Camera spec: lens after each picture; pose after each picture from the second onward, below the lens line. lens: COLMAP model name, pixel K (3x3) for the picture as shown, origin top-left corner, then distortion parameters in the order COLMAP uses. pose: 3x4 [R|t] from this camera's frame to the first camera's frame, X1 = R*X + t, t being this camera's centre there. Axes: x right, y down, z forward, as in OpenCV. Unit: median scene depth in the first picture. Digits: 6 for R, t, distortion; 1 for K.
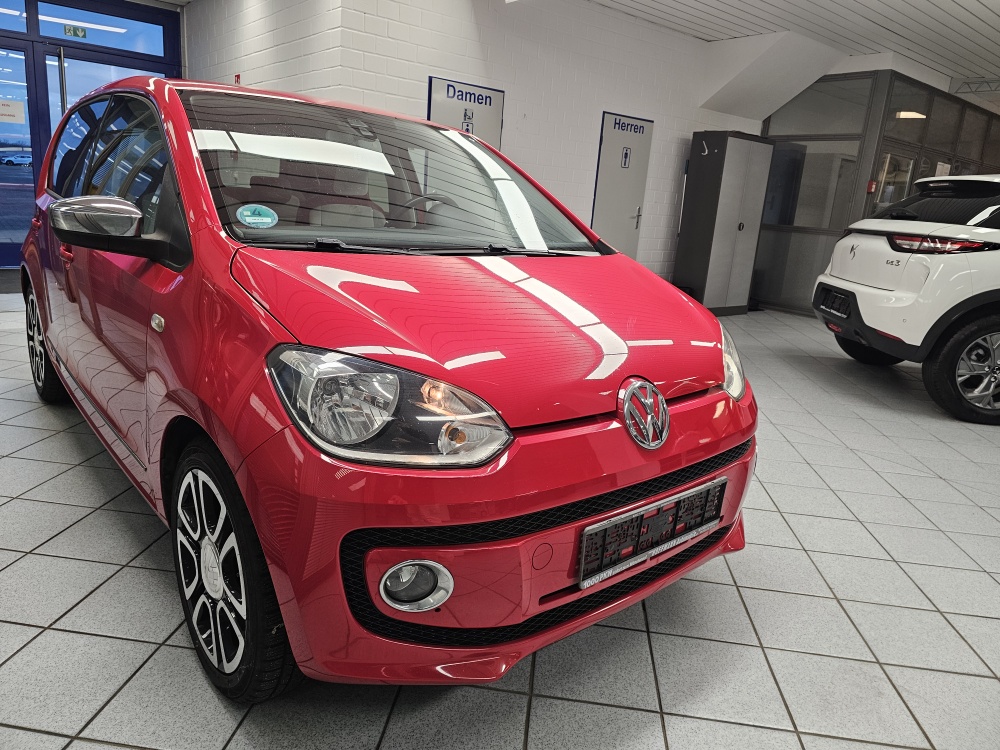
lens RADIAL K [[690.6, 0, 500.0], [0, 690.6, 375.0], [0, 0, 1]] dist [0.030369, -0.003091]
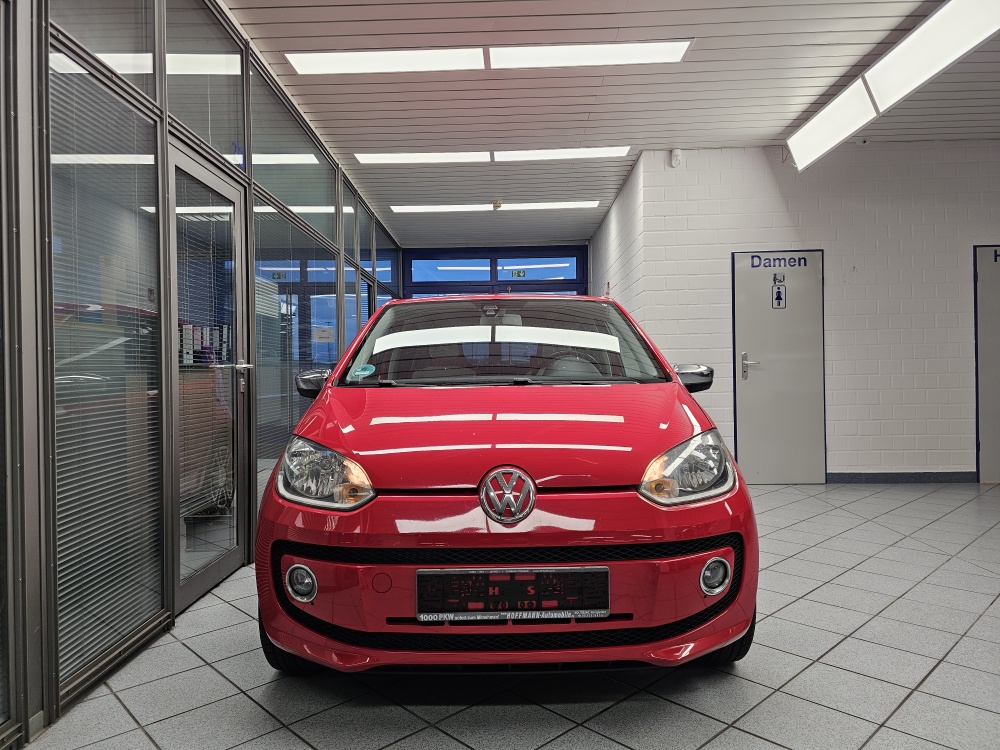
lens RADIAL K [[690.6, 0, 500.0], [0, 690.6, 375.0], [0, 0, 1]] dist [0.030369, -0.003091]
pose [[0.767486, -0.086011, -0.635269, 0.283942], [-0.084176, 0.968858, -0.232871, 0.040018], [0.635515, 0.232199, 0.736345, 0.009243]]
